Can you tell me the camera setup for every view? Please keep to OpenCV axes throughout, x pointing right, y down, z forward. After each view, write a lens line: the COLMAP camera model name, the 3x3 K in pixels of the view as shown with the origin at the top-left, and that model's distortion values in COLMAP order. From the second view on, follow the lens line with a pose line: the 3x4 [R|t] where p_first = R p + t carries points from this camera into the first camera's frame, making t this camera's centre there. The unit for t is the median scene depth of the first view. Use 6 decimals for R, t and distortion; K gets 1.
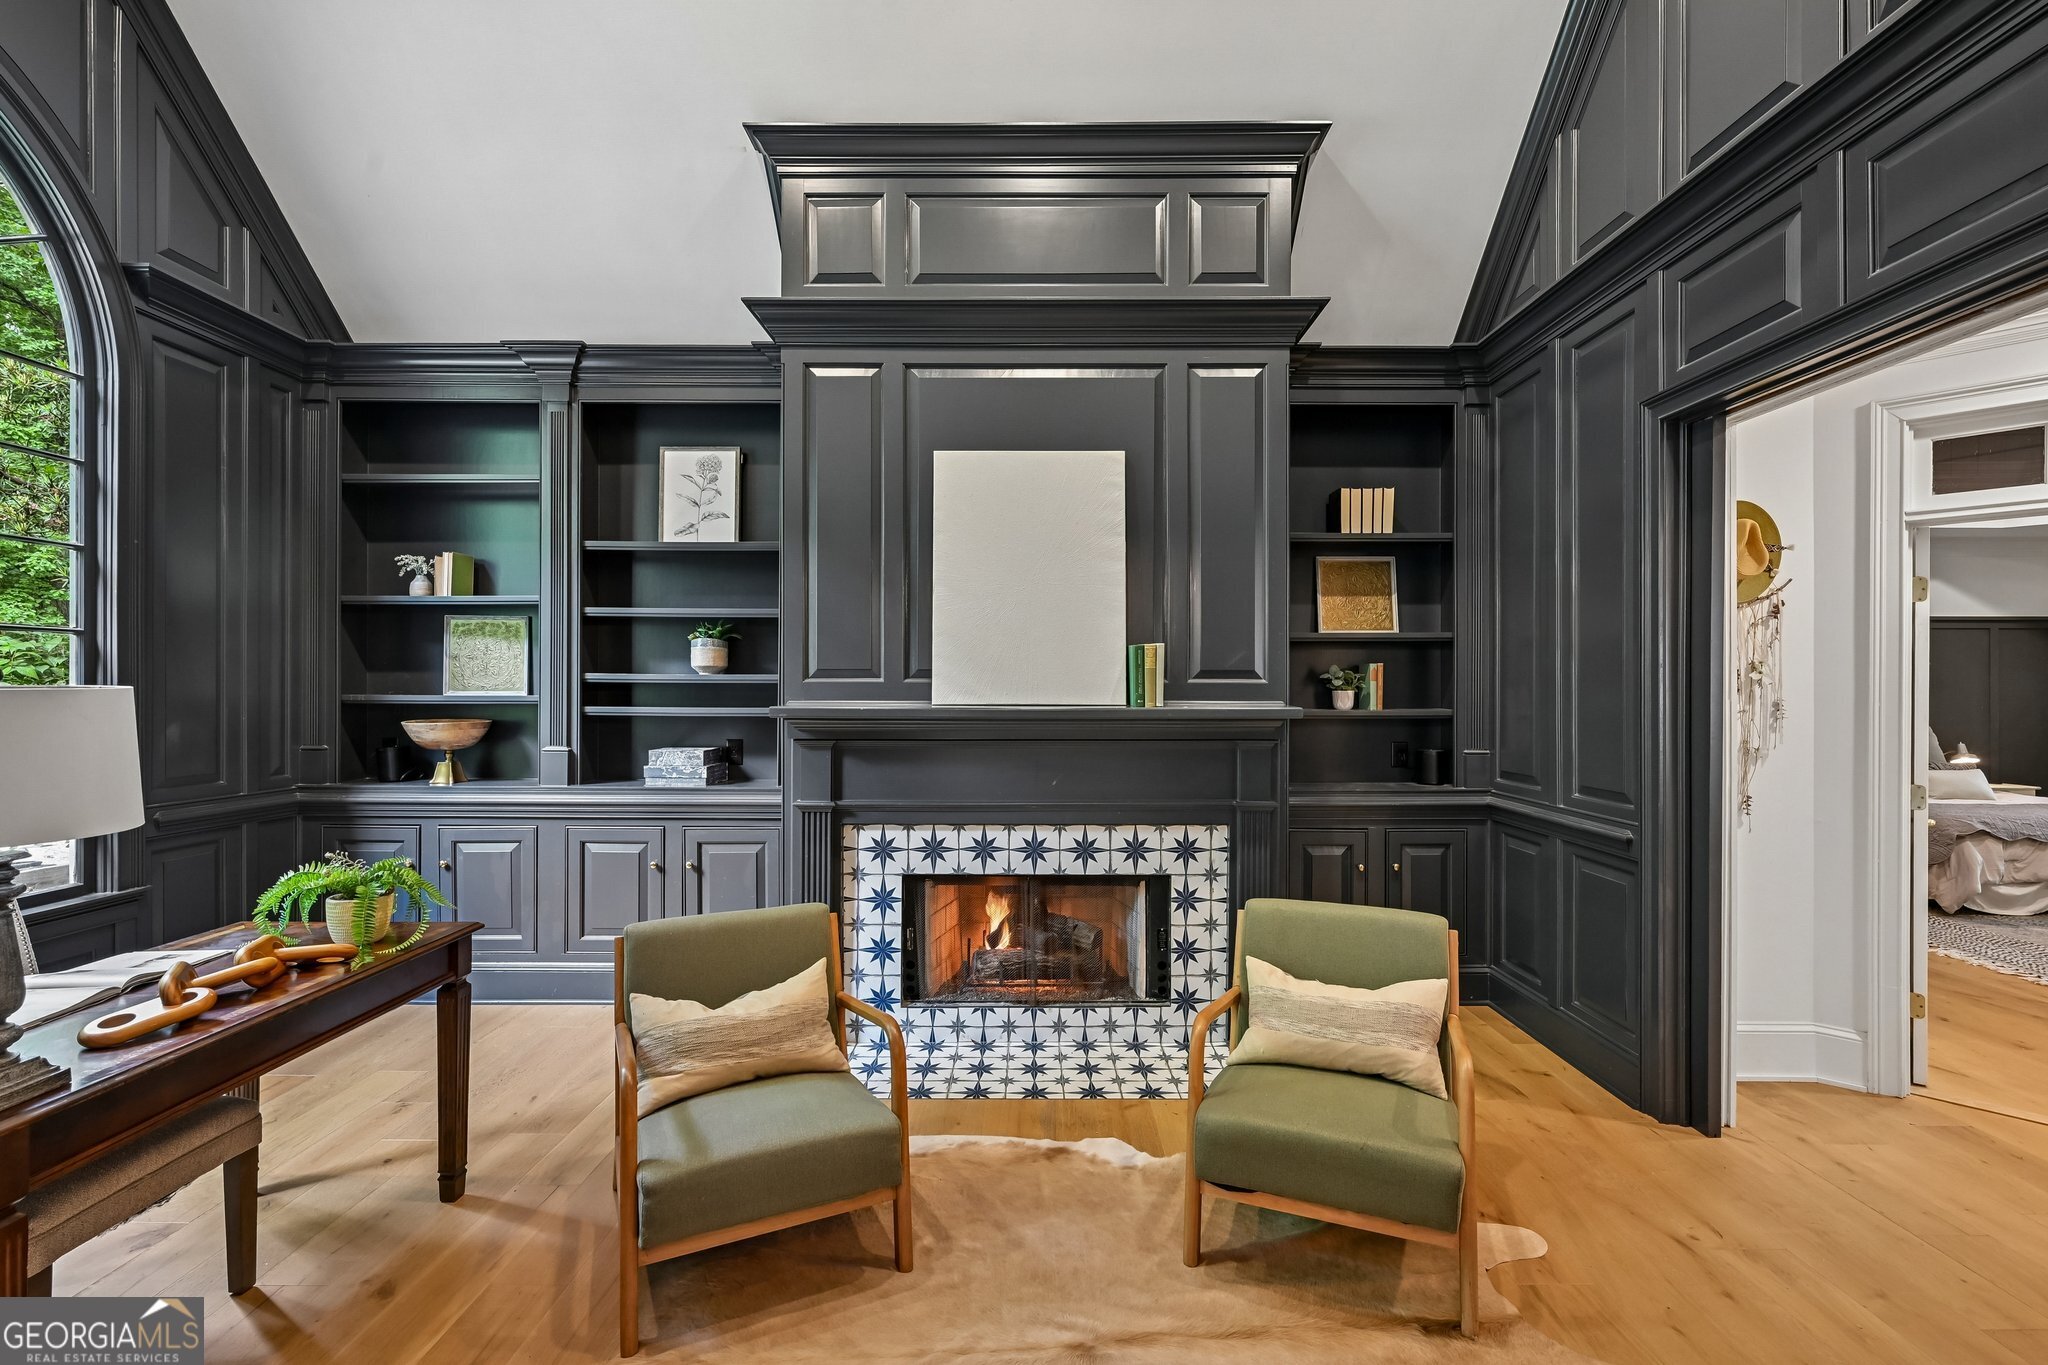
lens RADIAL K [[882.5, 0, 1025.7], [0, 882.5, 689.6], [0, 0, 1]] dist [-0.001644, -0.000017]
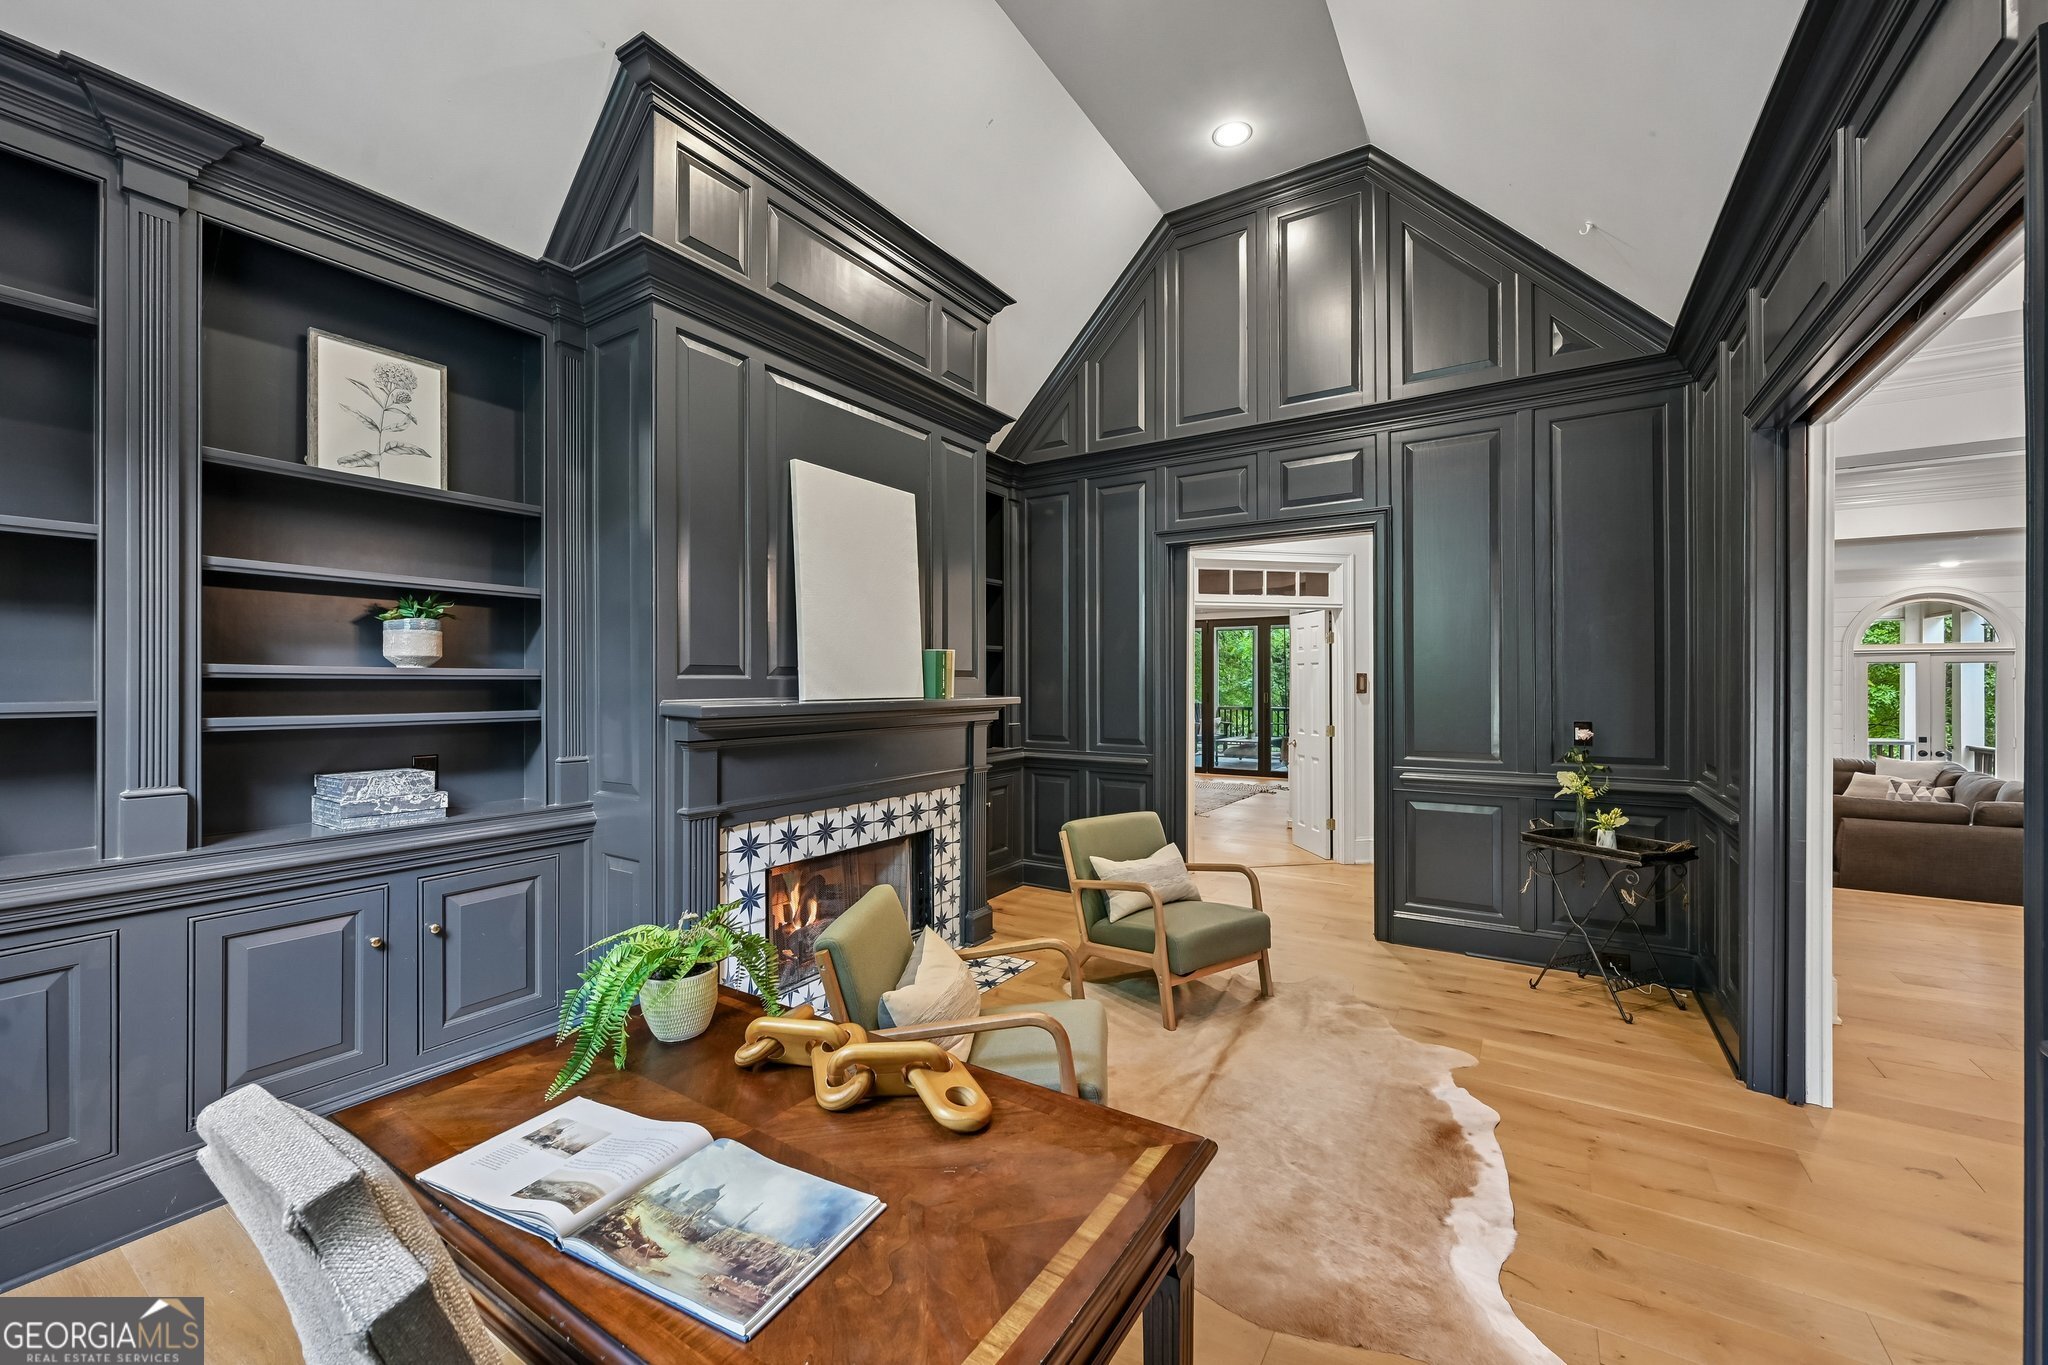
lens RADIAL K [[805.1, 0, 1031.3], [0, 805.1, 680.5], [0, 0, 1]] dist [-0.003000, -0.000253]
pose [[0.532495, -0.000996, 0.846433, -0.757356], [0.002271, 0.999997, -0.000252, -0.006021], [-0.846430, 0.002056, 0.532496, 0.250571]]
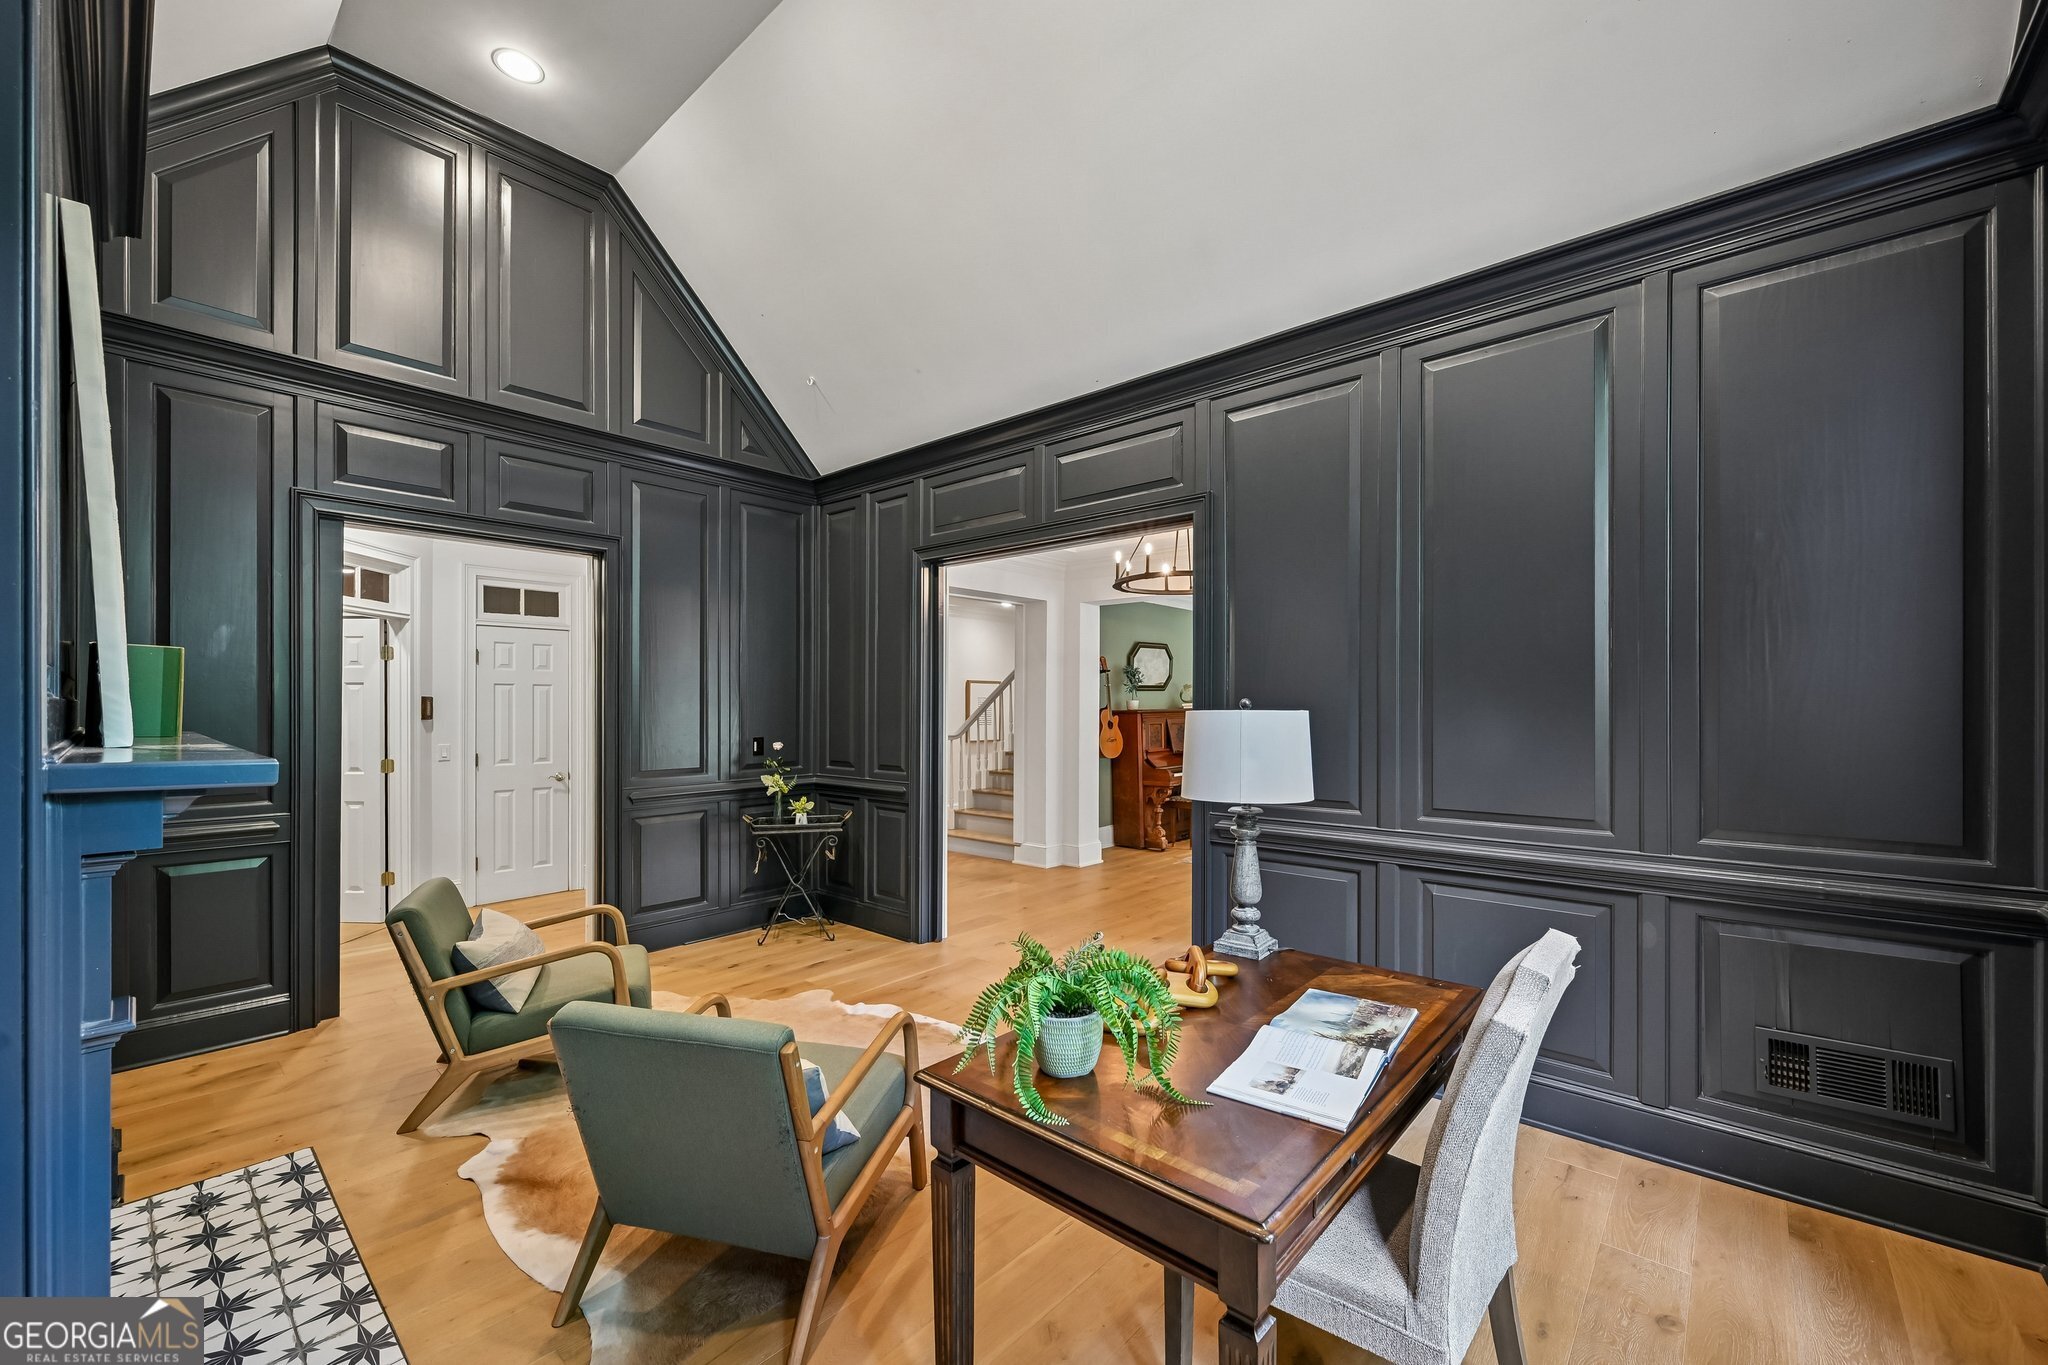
lens RADIAL K [[809.8, 0, 1028.3], [0, 809.8, 706.1], [0, 0, 1]] dist [0.000380, 0.000056]
pose [[-0.752572, -0.001604, 0.658508, -0.747743], [-0.002595, 0.999996, -0.000530, -0.003334], [-0.658505, -0.002108, -0.752574, 2.015735]]
